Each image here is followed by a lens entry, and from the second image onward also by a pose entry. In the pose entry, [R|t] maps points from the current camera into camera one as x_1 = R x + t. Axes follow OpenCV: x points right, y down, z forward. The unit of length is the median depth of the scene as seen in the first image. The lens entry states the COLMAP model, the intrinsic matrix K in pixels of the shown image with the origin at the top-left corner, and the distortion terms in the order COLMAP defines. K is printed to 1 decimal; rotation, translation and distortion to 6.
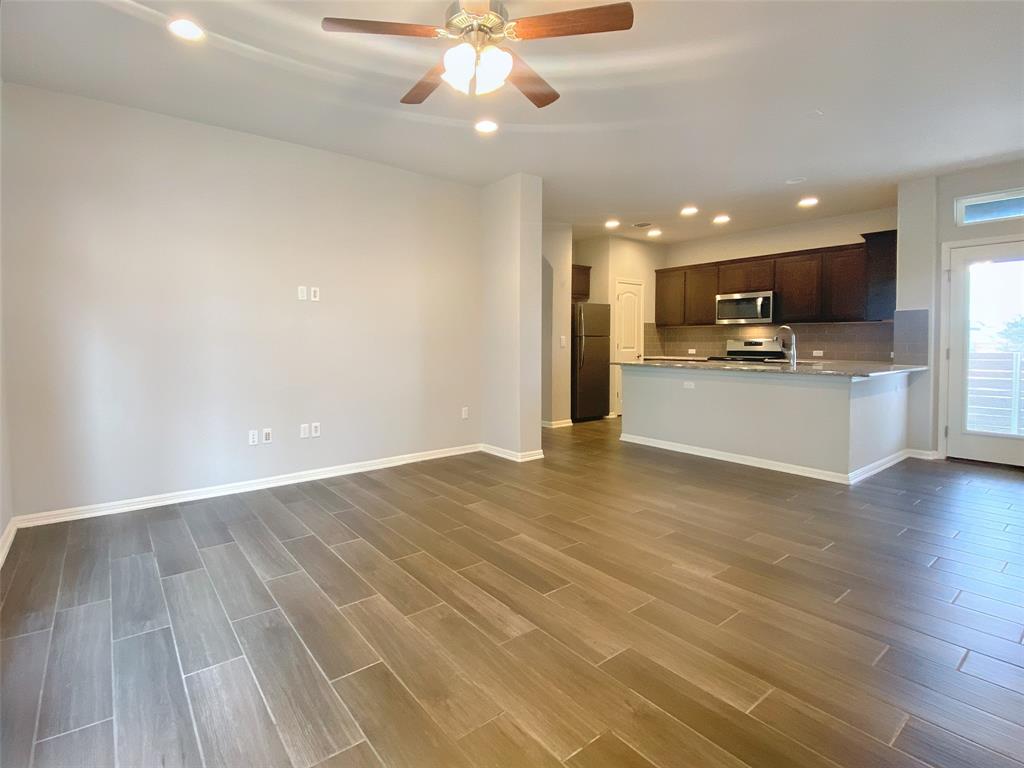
lens RADIAL K [[508.6, 0, 462.5], [0, 508.6, 359.5], [0, 0, 1]] dist [0.002512, -0.017227]
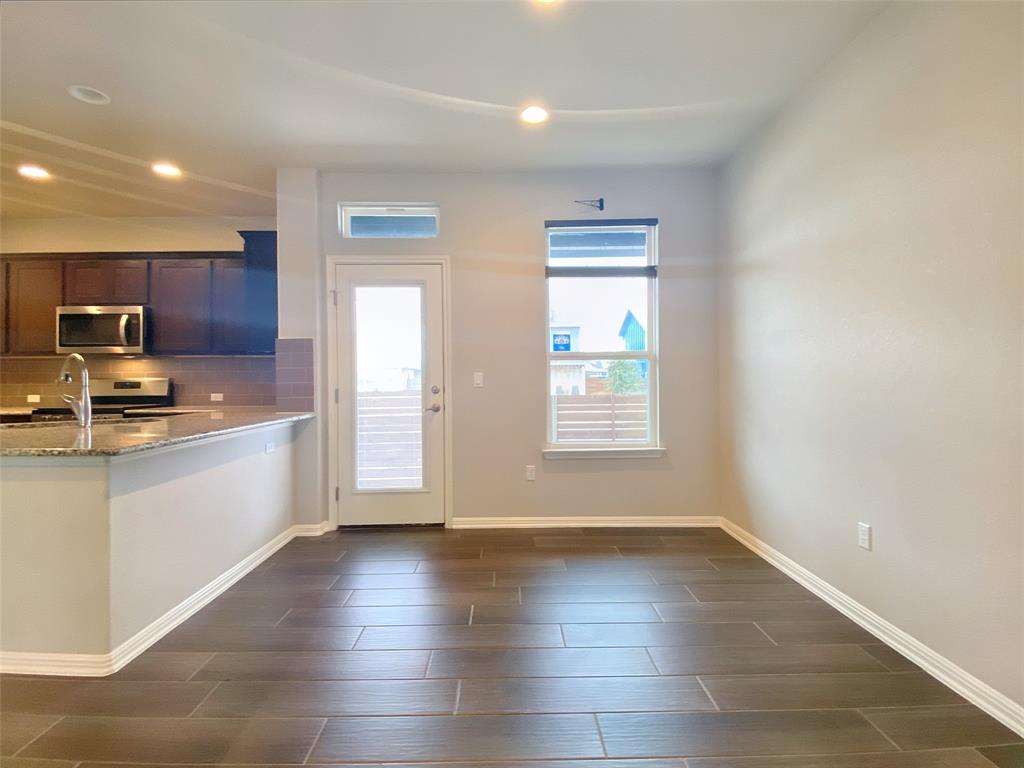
lens RADIAL K [[489.6, 0, 512.0], [0, 489.6, 384.0], [0, 0, 1]] dist [-0.000618, -0.000317]
pose [[0.571667, -0.010930, 0.820413, 0.486065], [0.034624, 0.999342, -0.010812, -0.011882], [-0.819755, 0.034587, 0.571670, 0.324233]]
